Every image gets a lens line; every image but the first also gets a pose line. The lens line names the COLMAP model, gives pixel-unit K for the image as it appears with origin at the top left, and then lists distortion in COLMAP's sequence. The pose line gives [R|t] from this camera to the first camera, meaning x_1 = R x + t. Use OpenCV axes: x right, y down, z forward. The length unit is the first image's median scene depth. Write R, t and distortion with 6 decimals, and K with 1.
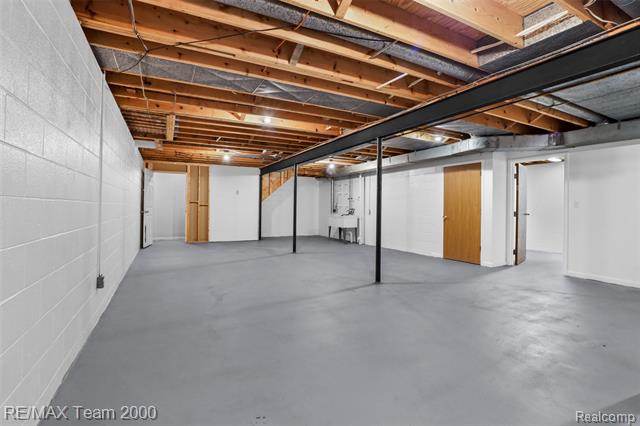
lens RADIAL K [[303.7, 0, 325.4], [0, 303.7, 209.7], [0, 0, 1]] dist [-0.029380, 0.002204]
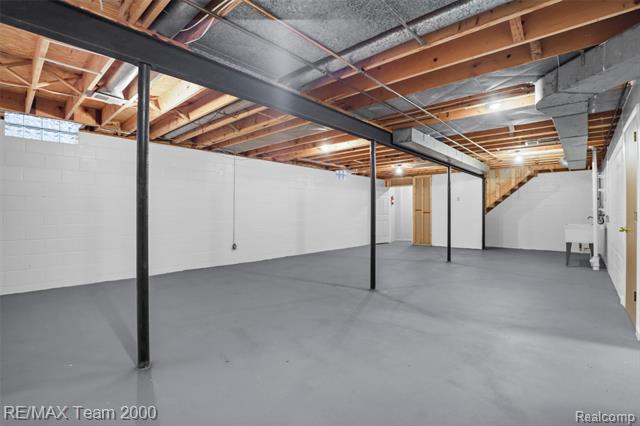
lens RADIAL K [[303.7, 0, 324.5], [0, 303.7, 212.4], [0, 0, 1]] dist [-0.029380, 0.002204]
pose [[0.348966, -0.014324, -0.937026, 0.732076], [-0.002511, 0.999865, -0.016220, 0.006672], [0.937132, 0.008013, 0.348883, 0.366255]]
